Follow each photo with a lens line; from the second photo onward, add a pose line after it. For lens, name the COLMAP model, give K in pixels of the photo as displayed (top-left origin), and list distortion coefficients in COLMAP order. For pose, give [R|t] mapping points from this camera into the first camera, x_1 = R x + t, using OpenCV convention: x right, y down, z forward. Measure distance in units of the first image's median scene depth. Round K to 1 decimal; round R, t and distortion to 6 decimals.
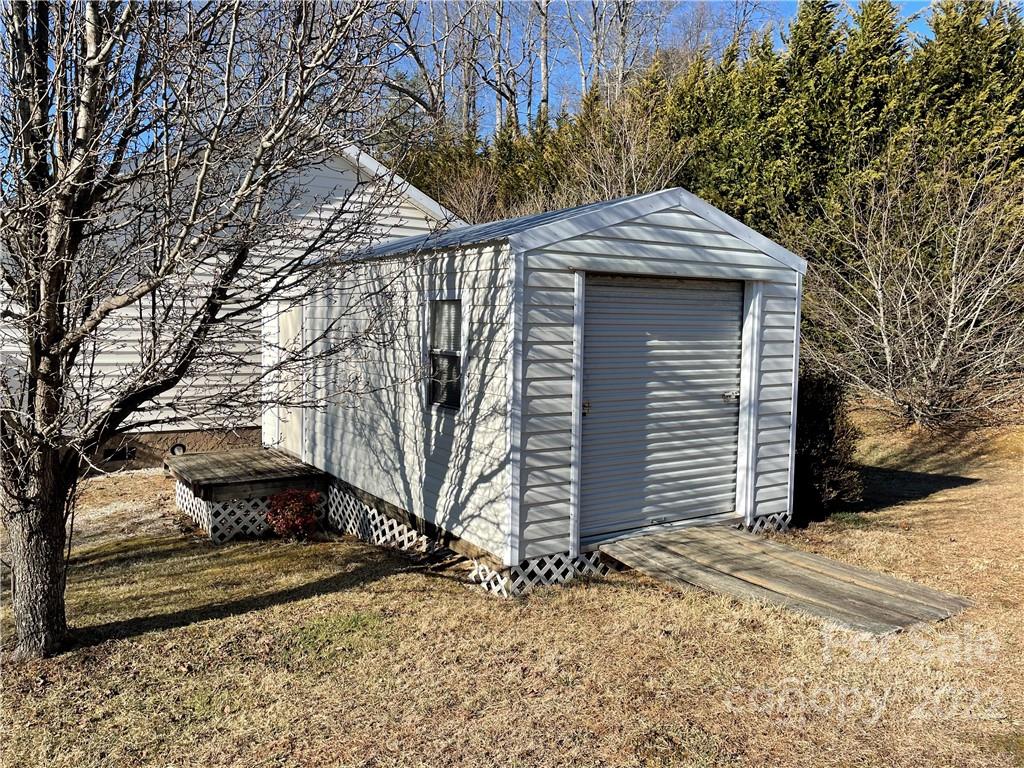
lens RADIAL K [[770.0, 0, 511.2], [0, 770.0, 381.1], [0, 0, 1]] dist [0.091171, -0.113614]
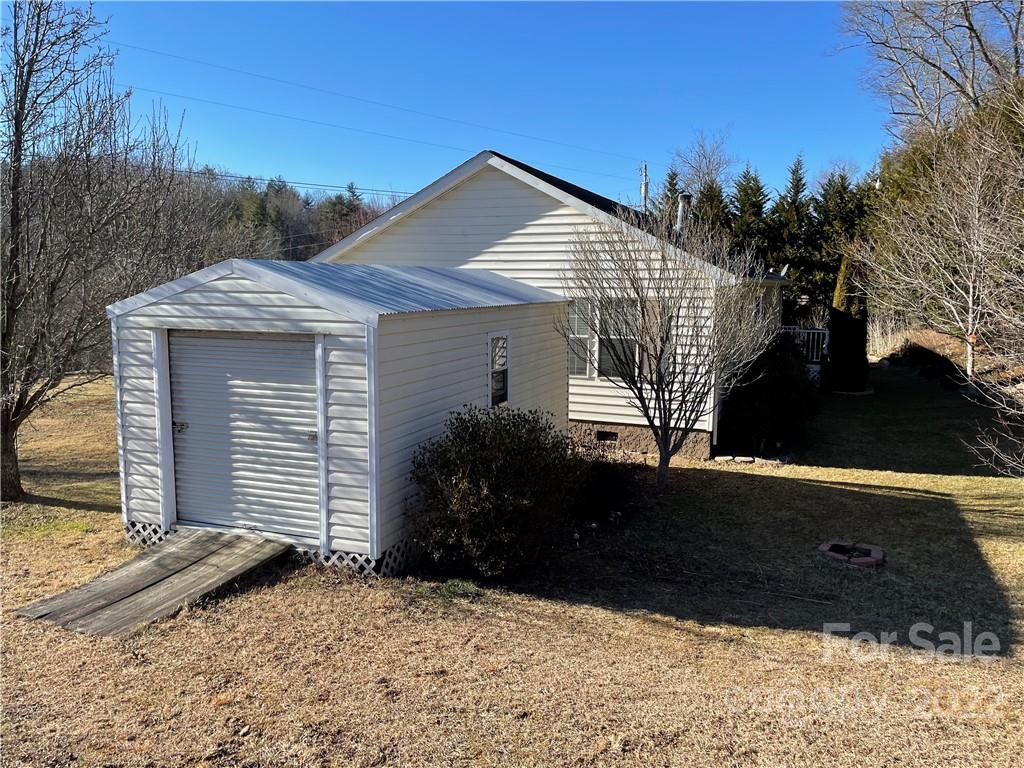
lens RADIAL K [[770.0, 0, 507.4], [0, 770.0, 382.9], [0, 0, 1]] dist [0.091171, -0.113614]
pose [[0.574418, 0.095601, -0.812961, 1.500064], [-0.055843, 0.995419, 0.077601, -0.176826], [0.816655, 0.000823, 0.577125, 0.658116]]
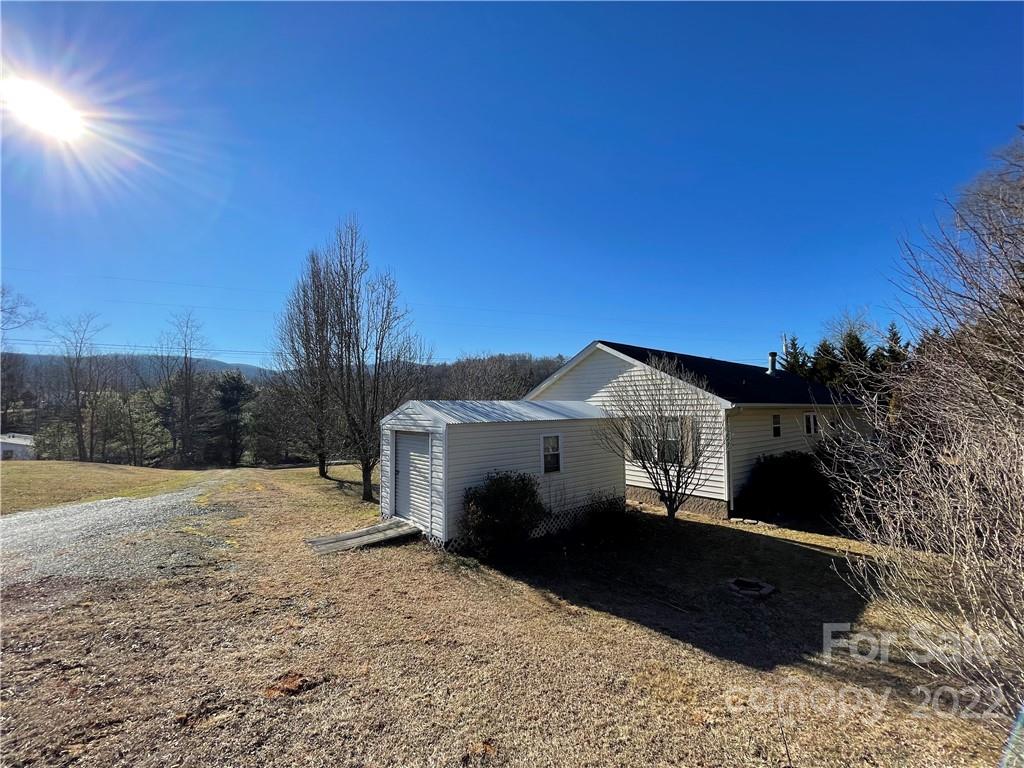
lens RADIAL K [[413.5, 0, 502.6], [0, 413.5, 374.1], [0, 0, 1]] dist [-0.003404, 0.001576]
pose [[0.105418, -0.100983, -0.989287, 1.824017], [-0.058111, 0.992505, -0.107503, -0.203407], [0.992729, 0.068821, 0.098760, 1.204692]]
